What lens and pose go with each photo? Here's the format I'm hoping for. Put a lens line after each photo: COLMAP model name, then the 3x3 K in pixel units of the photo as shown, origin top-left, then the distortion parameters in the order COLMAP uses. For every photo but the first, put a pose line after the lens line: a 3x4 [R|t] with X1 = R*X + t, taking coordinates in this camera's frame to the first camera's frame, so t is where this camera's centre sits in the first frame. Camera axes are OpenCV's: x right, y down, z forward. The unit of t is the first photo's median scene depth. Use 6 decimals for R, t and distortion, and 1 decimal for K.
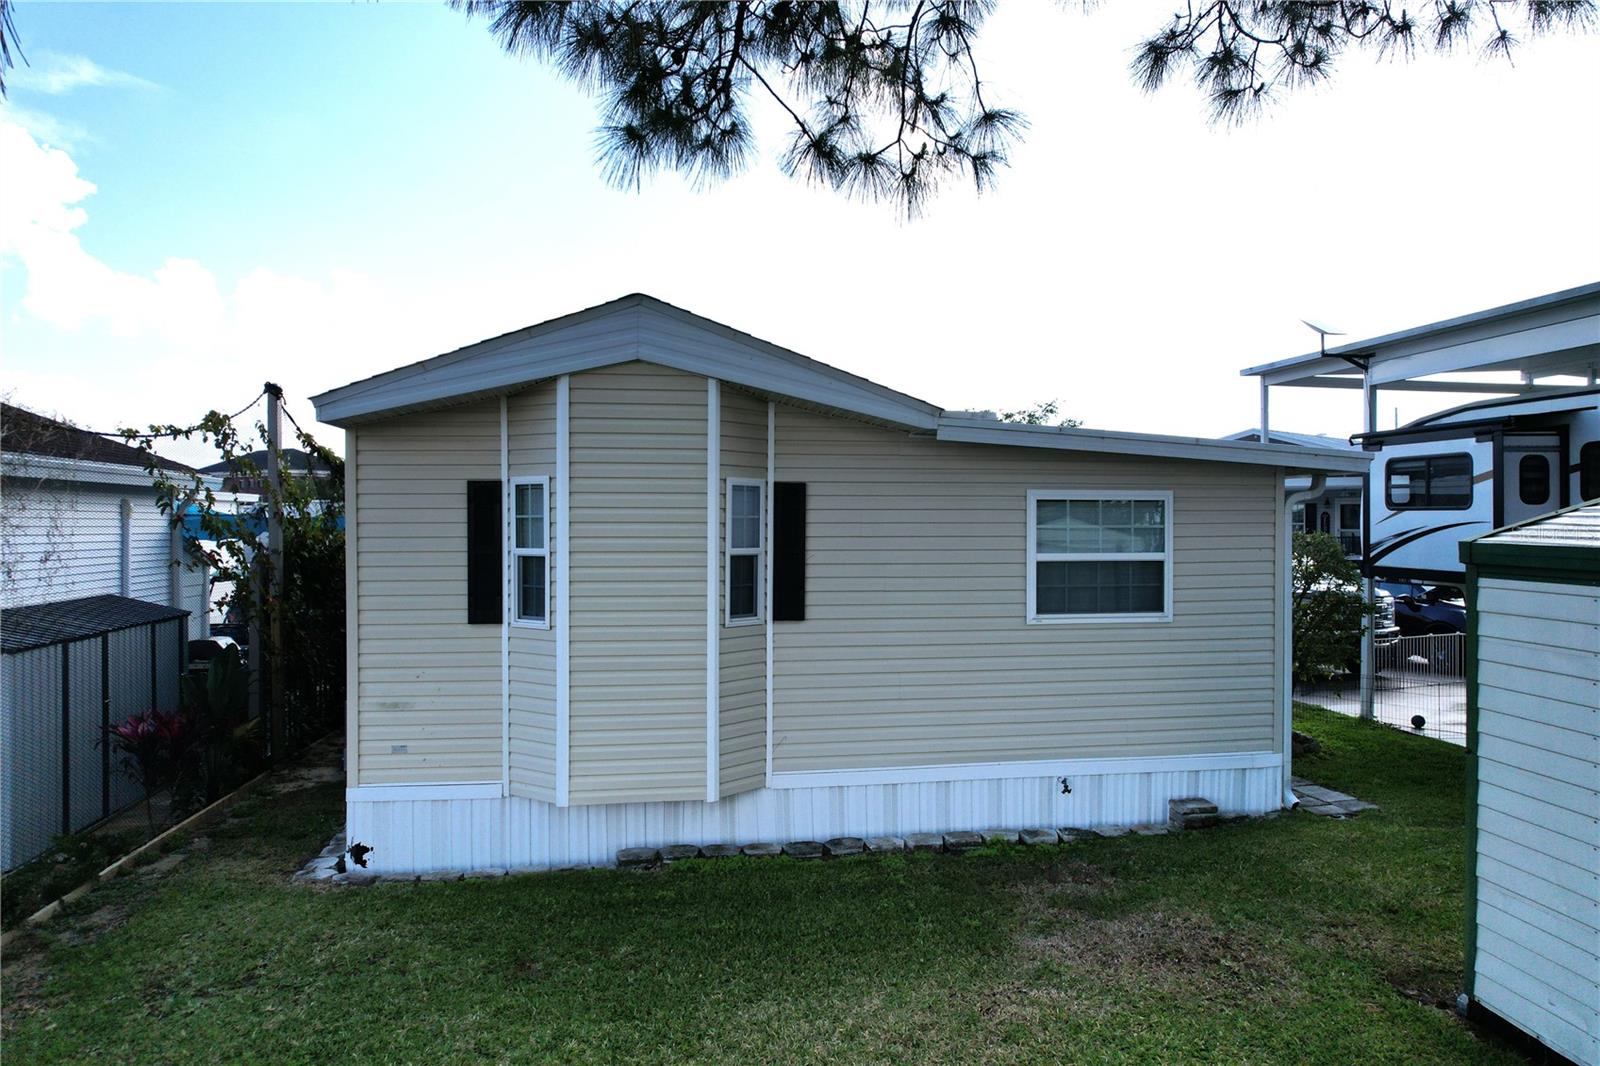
lens RADIAL K [[1029.8, 0, 797.3], [0, 1029.8, 533.5], [0, 0, 1]] dist [-0.038742, 0.024833]
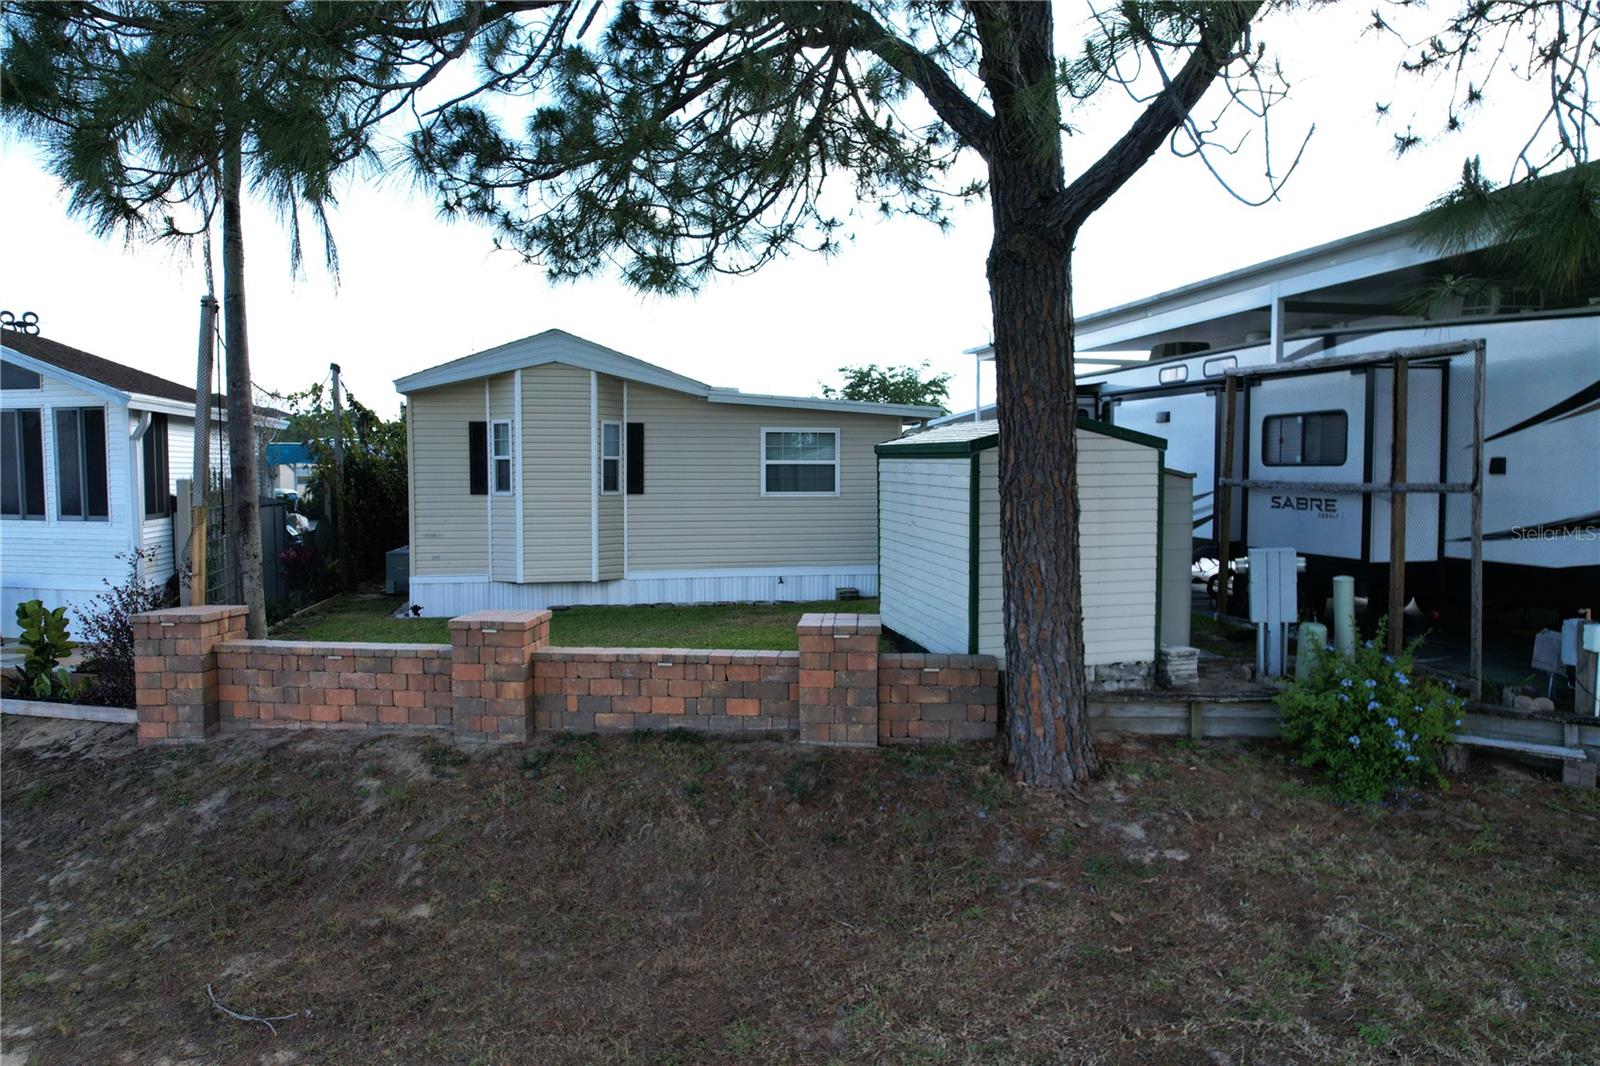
lens RADIAL K [[1029.8, 0, 805.6], [0, 1029.8, 524.6], [0, 0, 1]] dist [-0.038742, 0.024833]
pose [[0.998219, -0.003752, 0.059544, 0.205268], [0.001347, 0.999184, 0.040373, 0.066673], [-0.059647, -0.040221, 0.997409, -1.008672]]
